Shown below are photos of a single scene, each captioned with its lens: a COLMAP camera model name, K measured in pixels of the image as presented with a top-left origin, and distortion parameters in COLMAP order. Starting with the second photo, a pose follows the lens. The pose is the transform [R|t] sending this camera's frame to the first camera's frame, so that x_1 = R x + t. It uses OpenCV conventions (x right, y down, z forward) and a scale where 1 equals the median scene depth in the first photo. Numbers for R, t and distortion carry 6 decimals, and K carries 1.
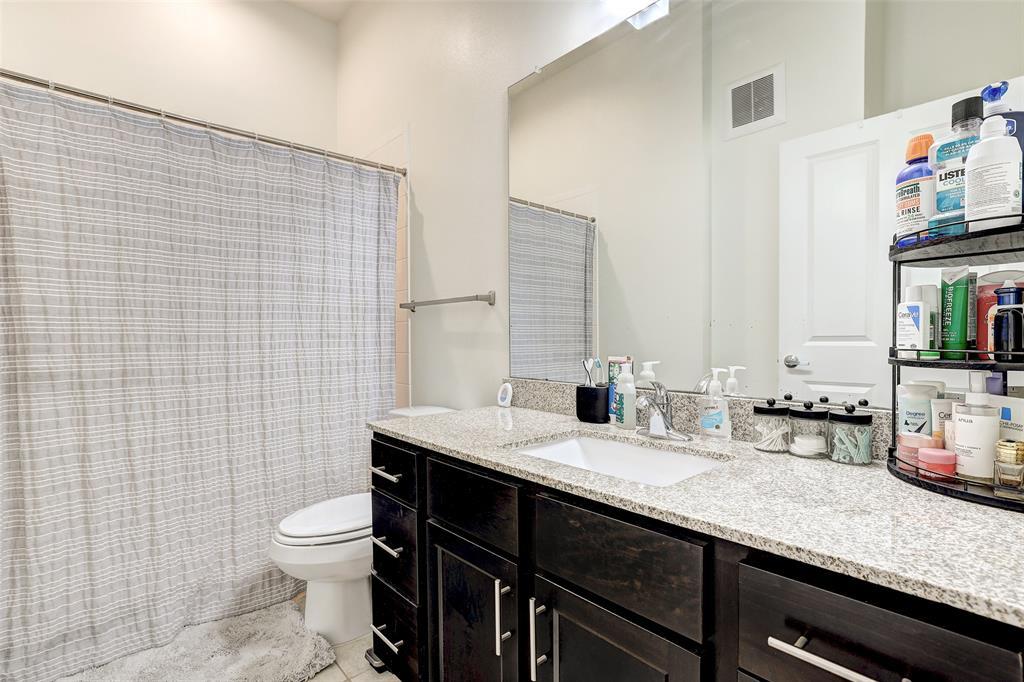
lens RADIAL K [[489.6, 0, 509.7], [0, 489.6, 352.0], [0, 0, 1]] dist [-0.035878, 0.025241]
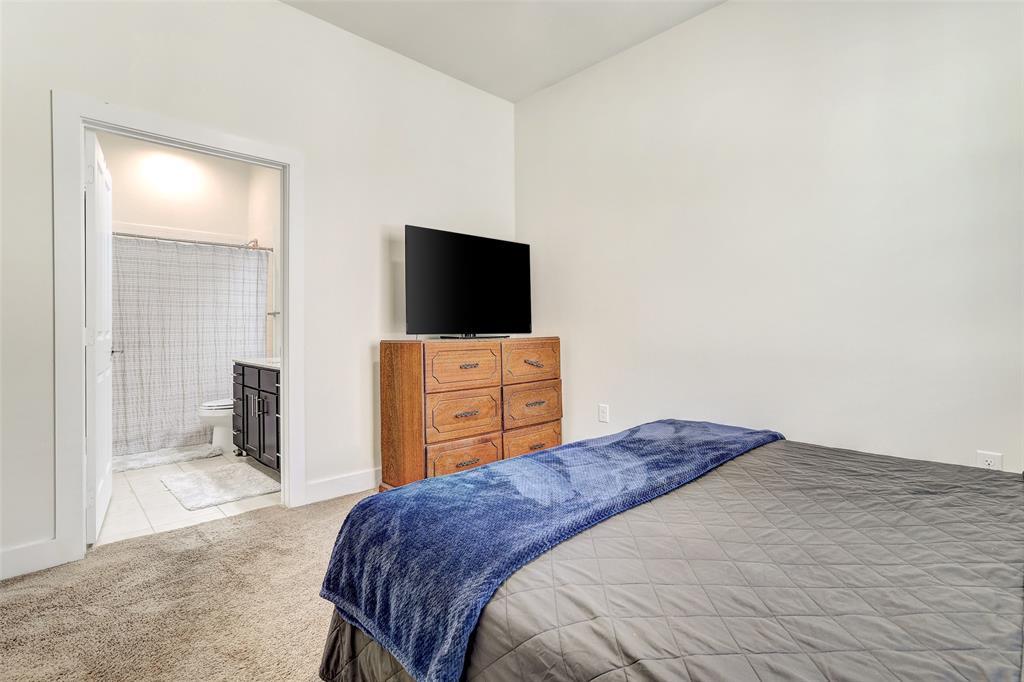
lens RADIAL K [[494.1, 0, 510.2], [0, 494.1, 331.8], [0, 0, 1]] dist [-0.032449, 0.025672]
pose [[0.999381, 0.004164, 0.034944, 0.980302], [-0.003373, 0.999737, -0.022671, 0.036587], [-0.035029, 0.022539, 0.999132, -1.516415]]
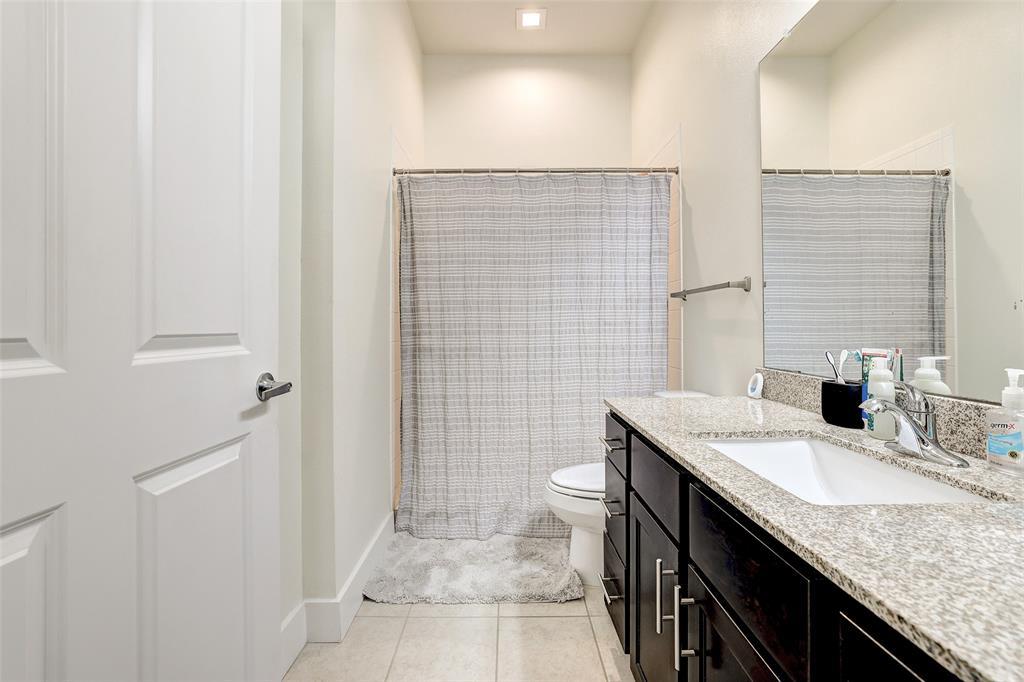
lens RADIAL K [[451.3, 0, 507.4], [0, 451.3, 325.3], [0, 0, 1]] dist [-0.042425, 0.019201]
pose [[0.752745, -0.001027, -0.658311, 0.199303], [-0.016657, 0.999649, -0.020606, -0.003186], [0.658101, 0.026477, 0.752464, 0.033425]]
